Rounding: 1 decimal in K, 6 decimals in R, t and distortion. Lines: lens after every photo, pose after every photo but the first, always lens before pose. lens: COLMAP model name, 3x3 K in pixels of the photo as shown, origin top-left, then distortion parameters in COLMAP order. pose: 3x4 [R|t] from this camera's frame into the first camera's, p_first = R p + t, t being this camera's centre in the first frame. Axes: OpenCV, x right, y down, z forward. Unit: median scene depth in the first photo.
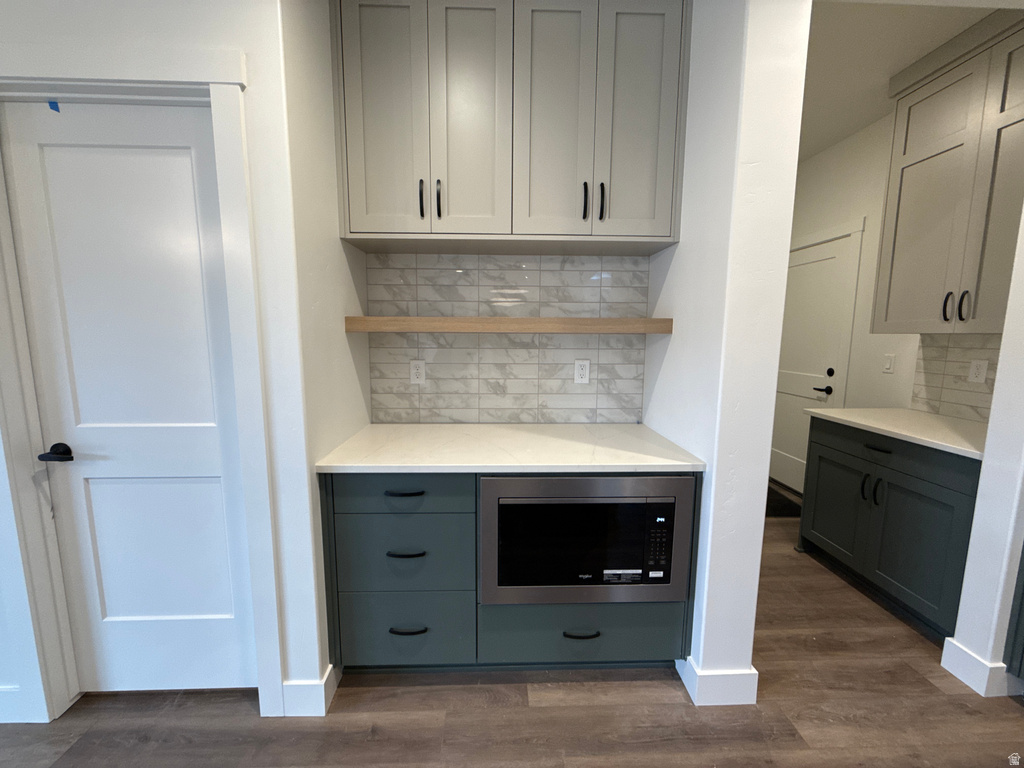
lens RADIAL K [[406.9, 0, 514.4], [0, 406.9, 388.2], [0, 0, 1]] dist [-0.006928, 0.001001]
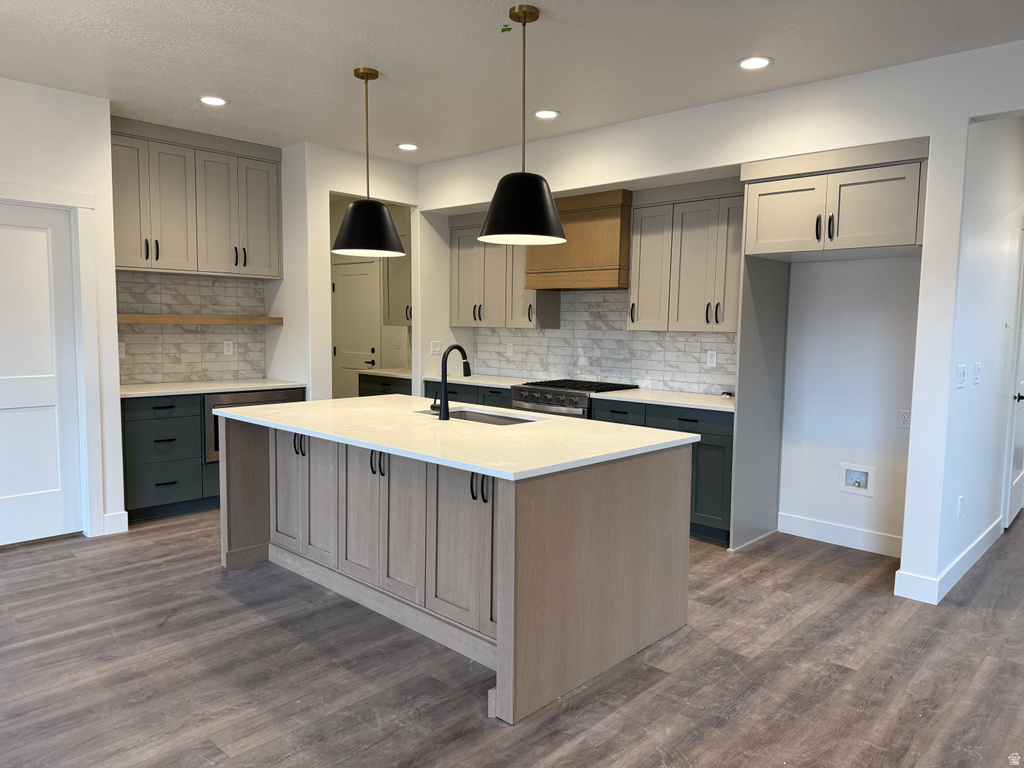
lens RADIAL K [[710.1, 0, 520.3], [0, 710.1, 392.0], [0, 0, 1]] dist [0.003409, -0.012166]
pose [[0.709162, -0.058826, 0.702587, -1.051059], [0.078139, 0.996932, 0.004601, 0.221626], [-0.700702, 0.051637, 0.711583, -1.902386]]
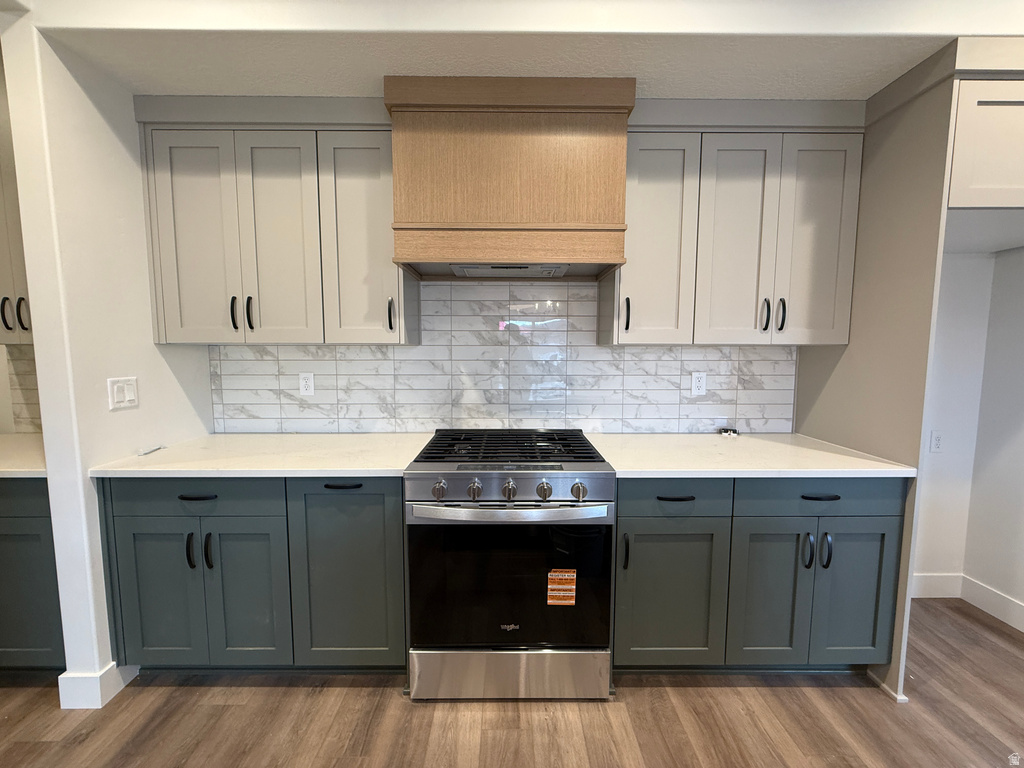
lens RADIAL K [[406.9, 0, 511.2], [0, 406.9, 385.4], [0, 0, 1]] dist [-0.006928, 0.001001]
pose [[0.033490, -0.090782, 0.995308, 0.212524], [0.128938, 0.987936, 0.085771, 0.018548], [-0.991087, 0.125460, 0.044792, -0.110933]]
